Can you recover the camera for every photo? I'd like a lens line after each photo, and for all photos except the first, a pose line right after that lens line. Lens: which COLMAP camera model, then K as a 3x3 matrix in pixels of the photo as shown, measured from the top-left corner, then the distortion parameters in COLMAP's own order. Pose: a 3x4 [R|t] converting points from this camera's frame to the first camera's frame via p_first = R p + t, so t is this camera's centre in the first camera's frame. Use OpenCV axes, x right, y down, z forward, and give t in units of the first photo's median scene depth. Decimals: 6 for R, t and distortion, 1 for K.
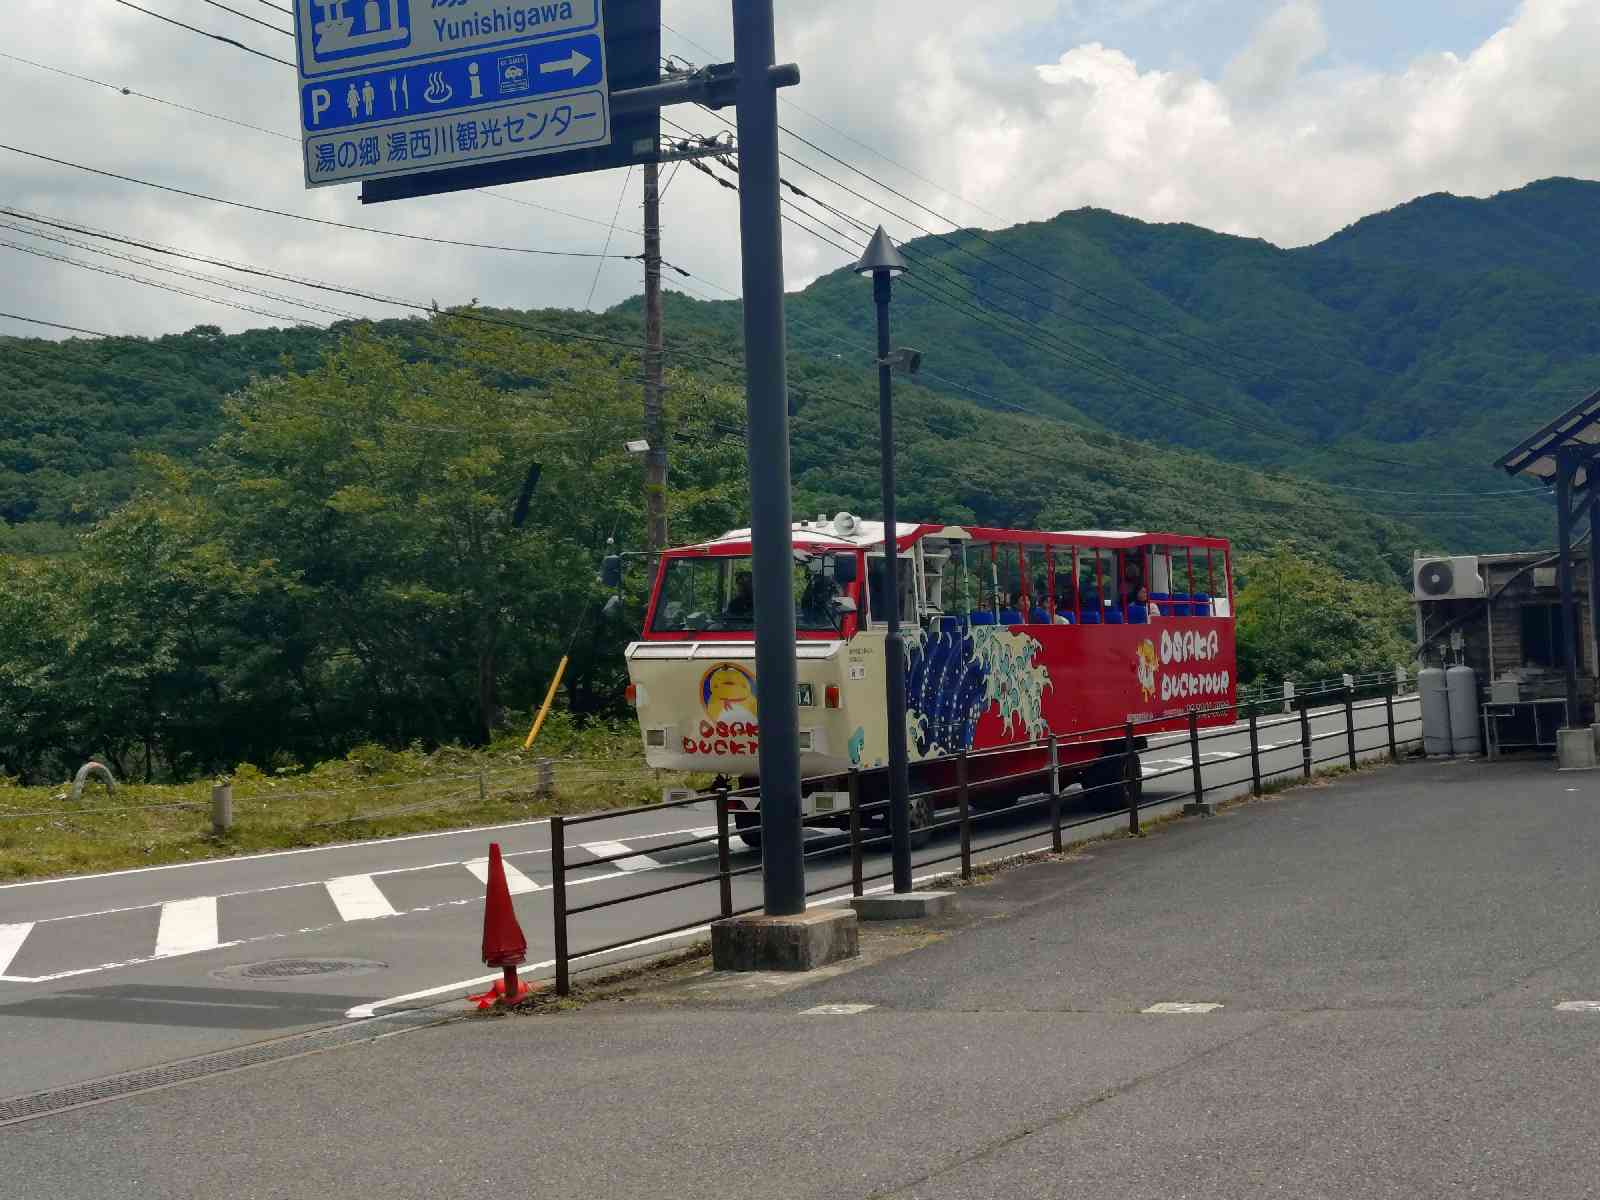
lens RADIAL K [[2396.4, 0, 800.0], [0, 2396.4, 600.0], [0, 0, 1]] dist [0.109197, 0.035320]
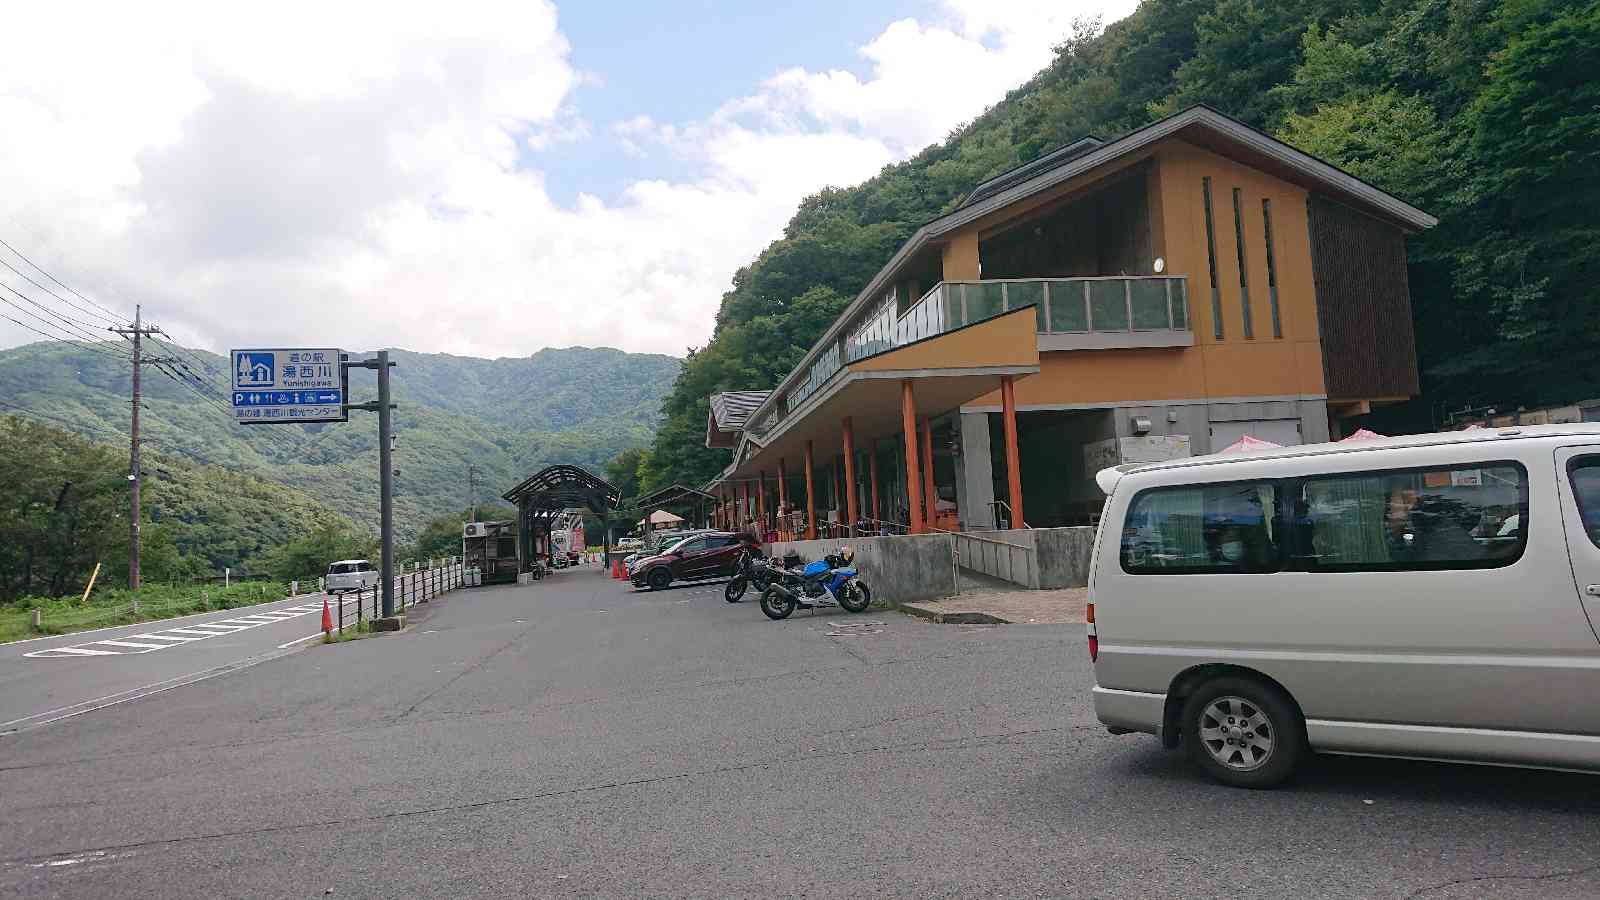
lens RADIAL K [[1079.2, 0, 809.7], [0, 1079.2, 431.7], [0, 0, 1]] dist [0.207091, -0.307254]
pose [[0.783115, 0.055574, 0.619388, -0.571297], [0.004496, 0.995467, -0.095001, 0.002643], [-0.621860, 0.077181, 0.779316, -0.817751]]
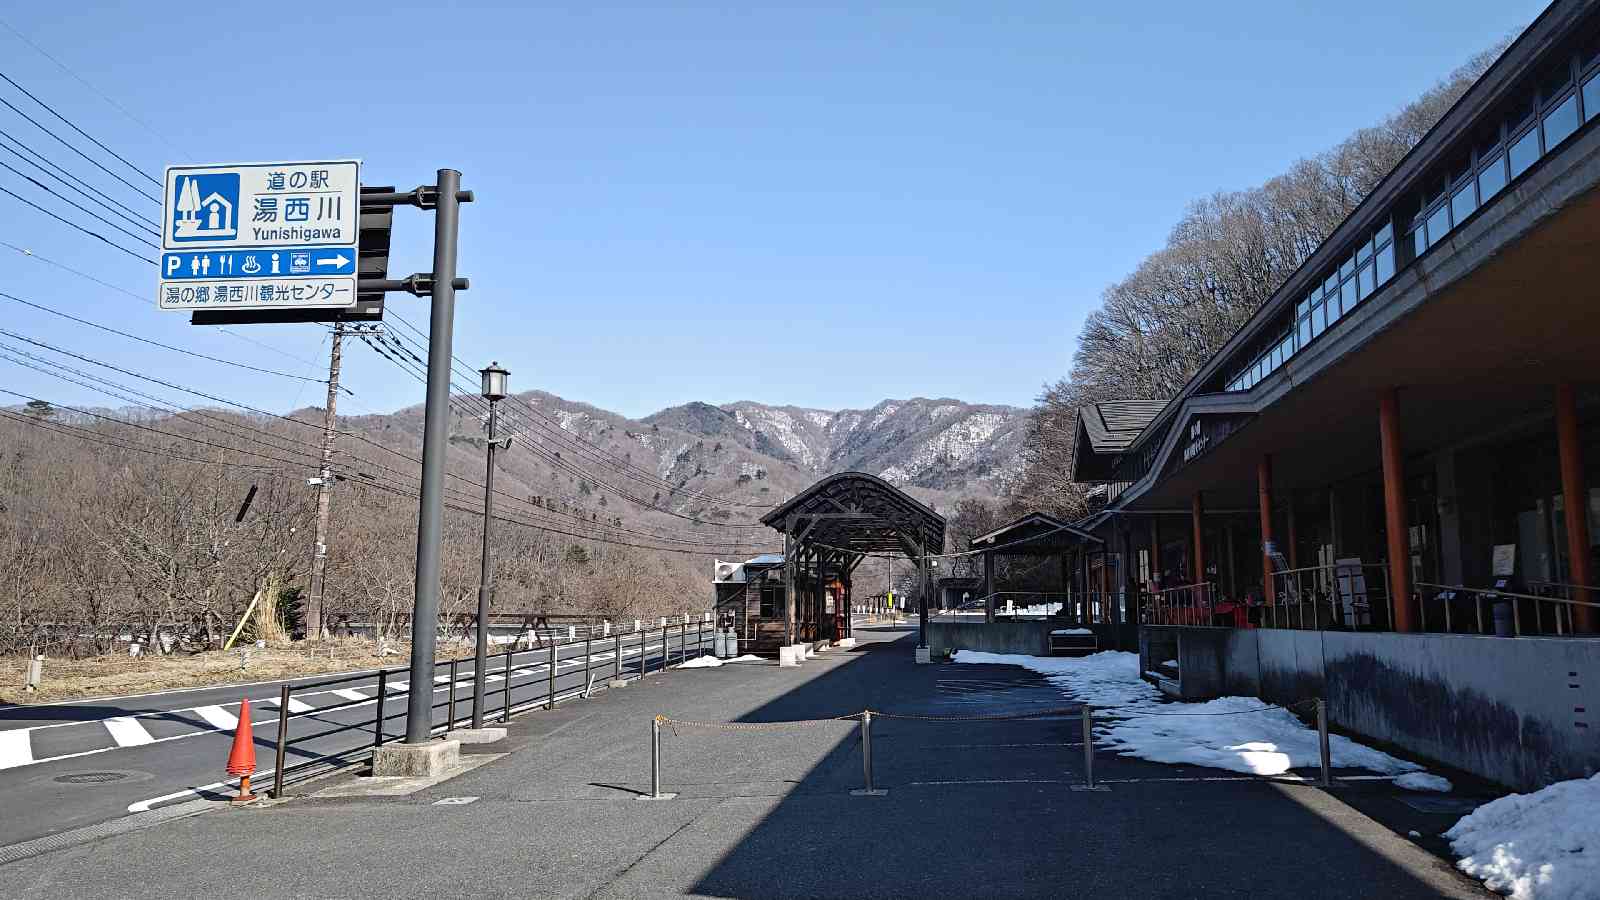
lens RADIAL K [[1123.9, 0, 816.2], [0, 1123.9, 447.2], [0, 0, 1]] dist [0.013551, -0.001268]
pose [[0.930143, 0.090874, 0.355774, -0.047155], [-0.048570, 0.990828, -0.126100, 0.004531], [-0.363970, 0.100011, 0.926026, 0.097843]]
